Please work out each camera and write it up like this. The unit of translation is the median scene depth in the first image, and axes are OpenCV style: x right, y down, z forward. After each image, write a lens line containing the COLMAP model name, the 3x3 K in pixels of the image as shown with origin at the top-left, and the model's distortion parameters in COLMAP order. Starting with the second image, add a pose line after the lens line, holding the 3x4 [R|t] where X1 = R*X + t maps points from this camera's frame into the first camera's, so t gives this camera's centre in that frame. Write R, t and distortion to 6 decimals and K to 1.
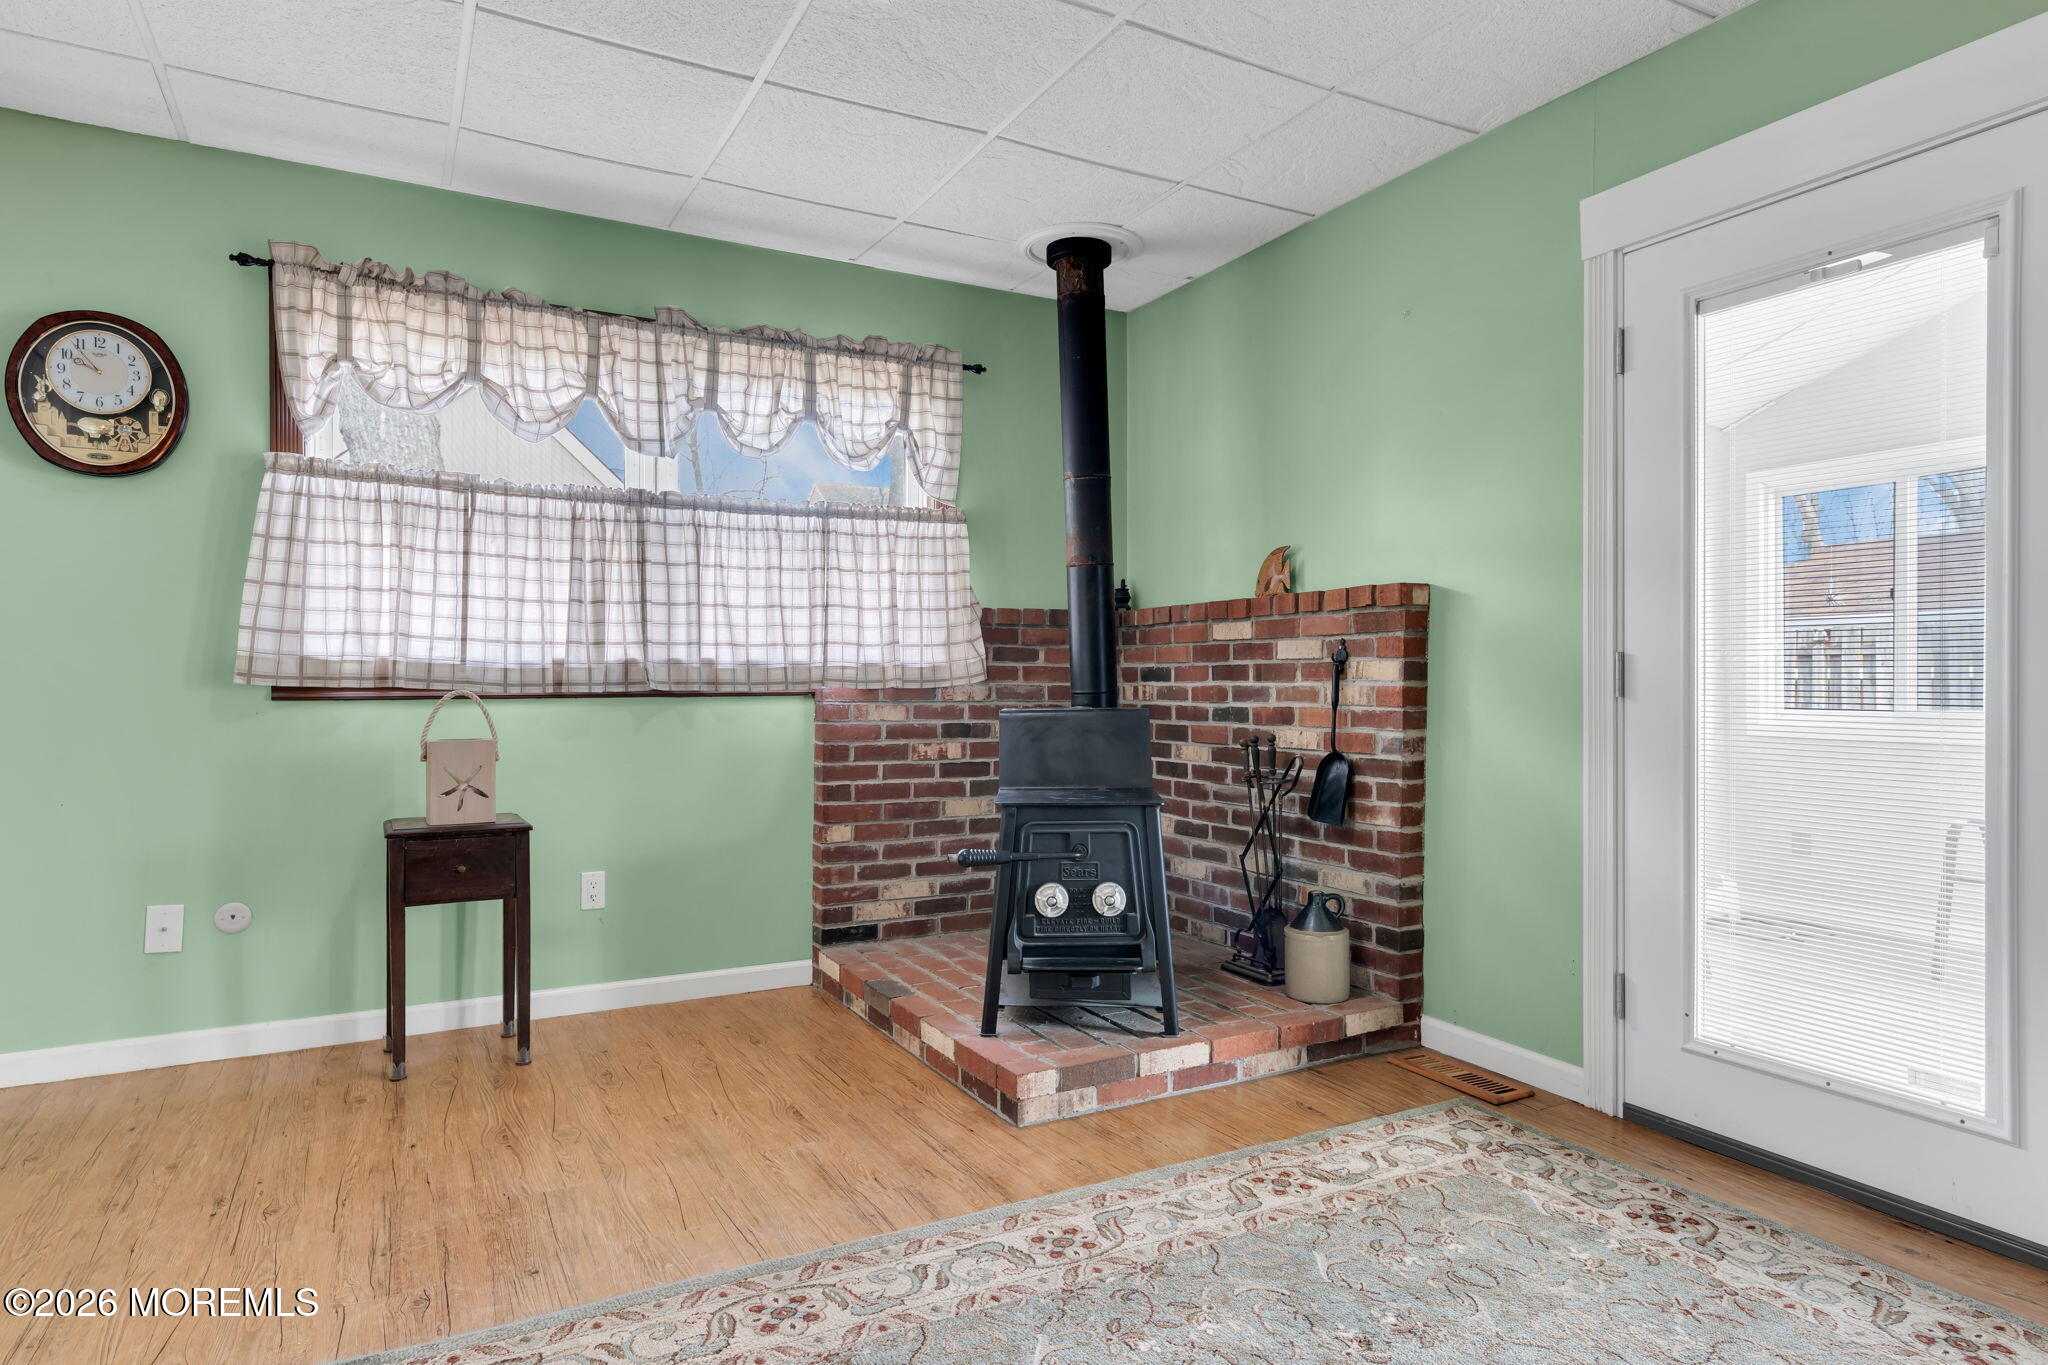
lens RADIAL K [[1166.4, 0, 1027.7], [0, 1166.4, 687.2], [0, 0, 1]] dist [0.021617, -0.000193]
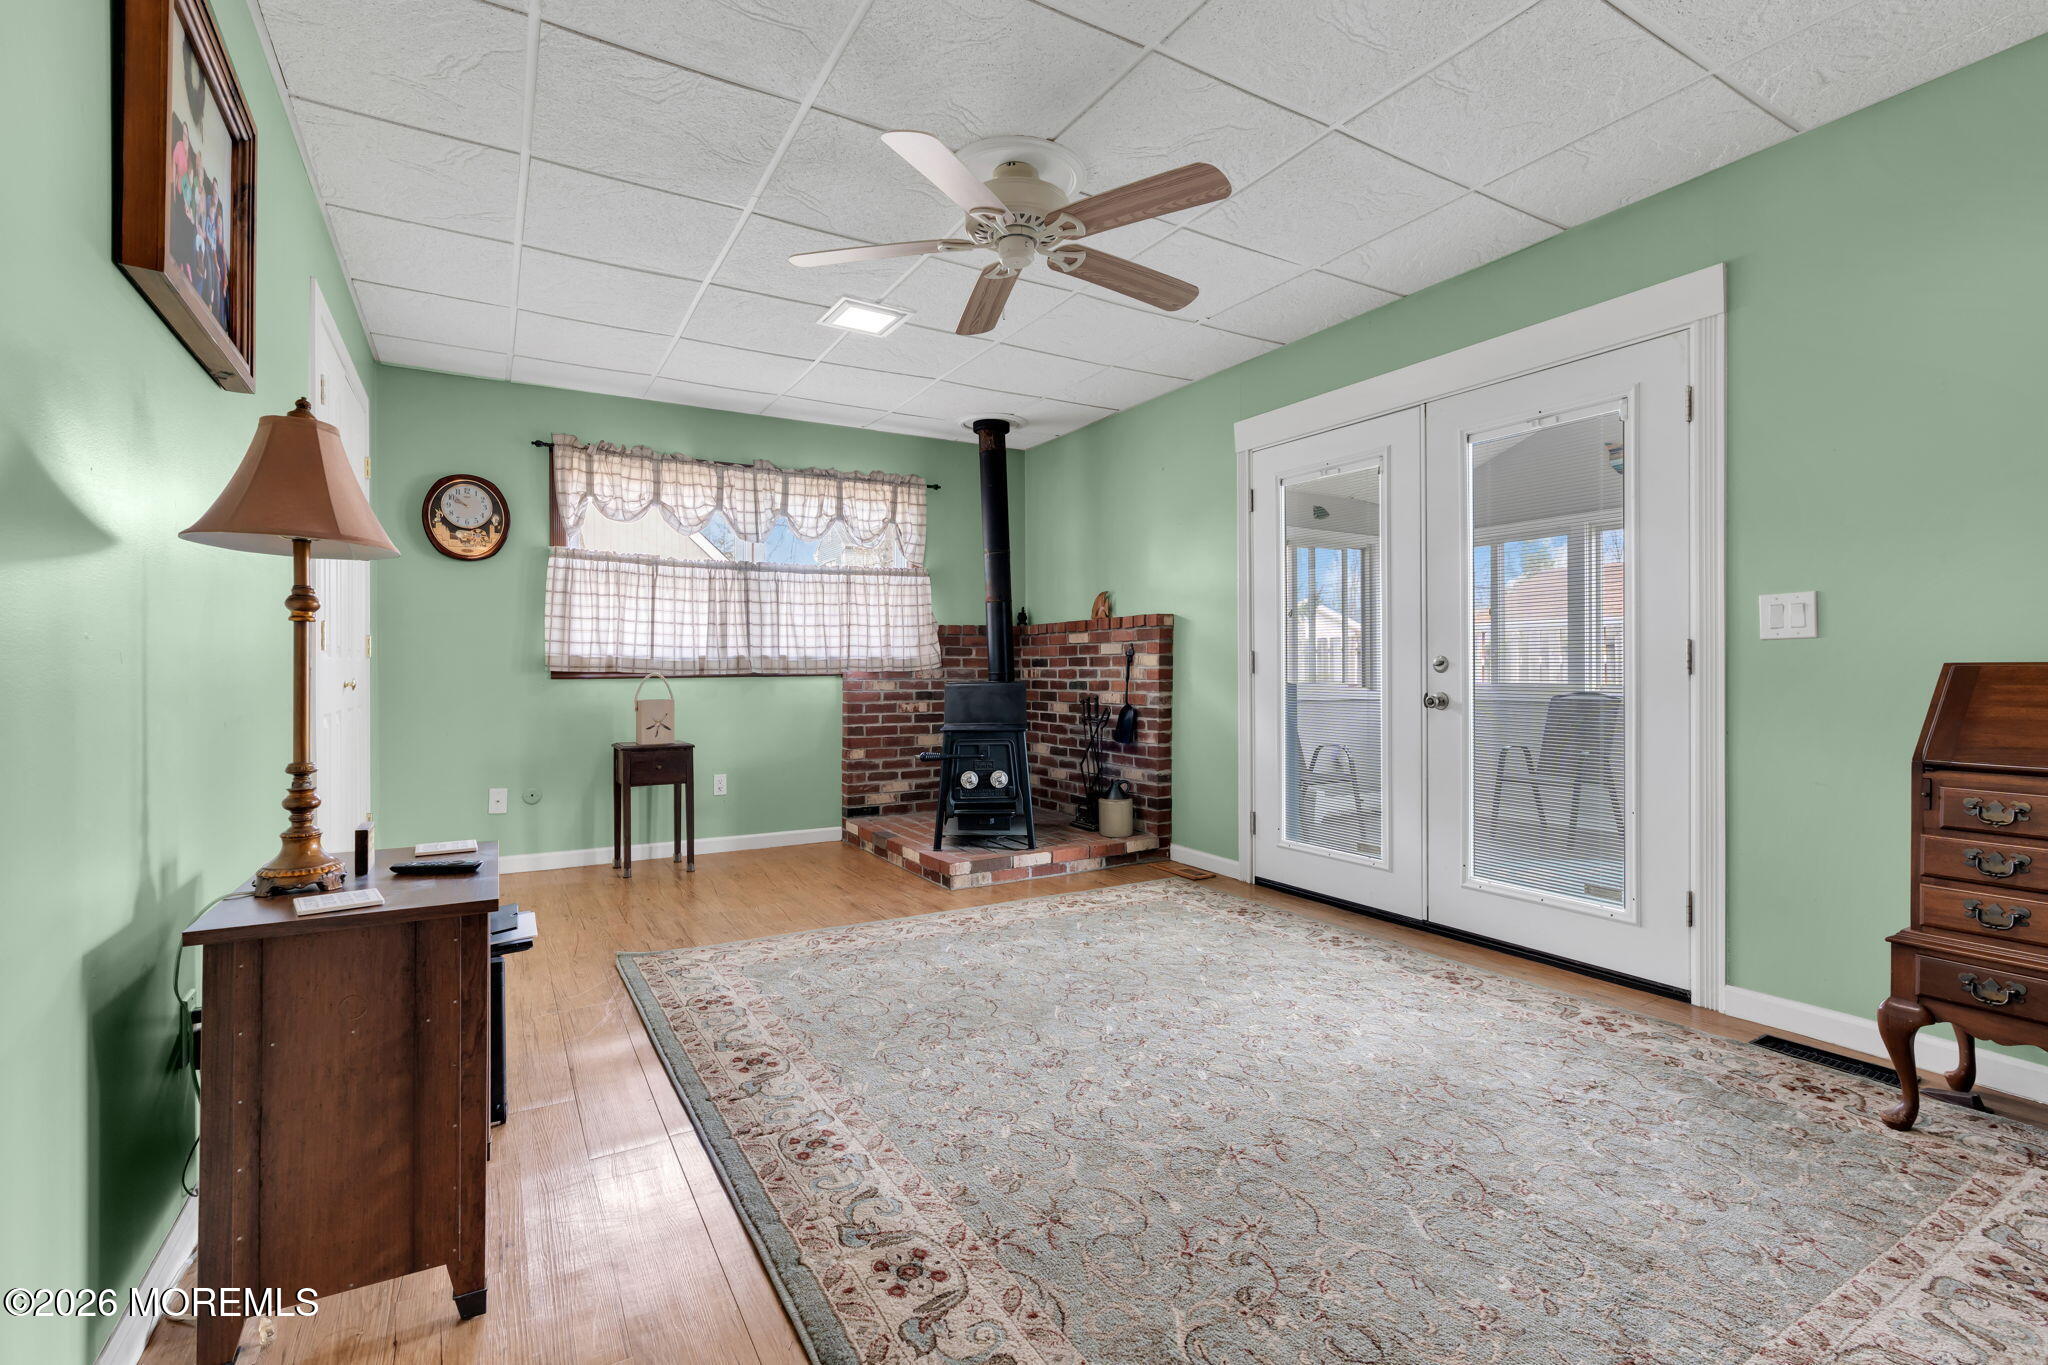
lens RADIAL K [[930.3, 0, 1019.4], [0, 930.3, 674.4], [0, 0, 1]] dist [-0.000577, 0.000502]
pose [[0.999724, -0.004875, 0.022997, 0.058052], [0.004832, 0.999987, 0.001904, 0.004153], [-0.023006, -0.001792, 0.999734, -0.460108]]
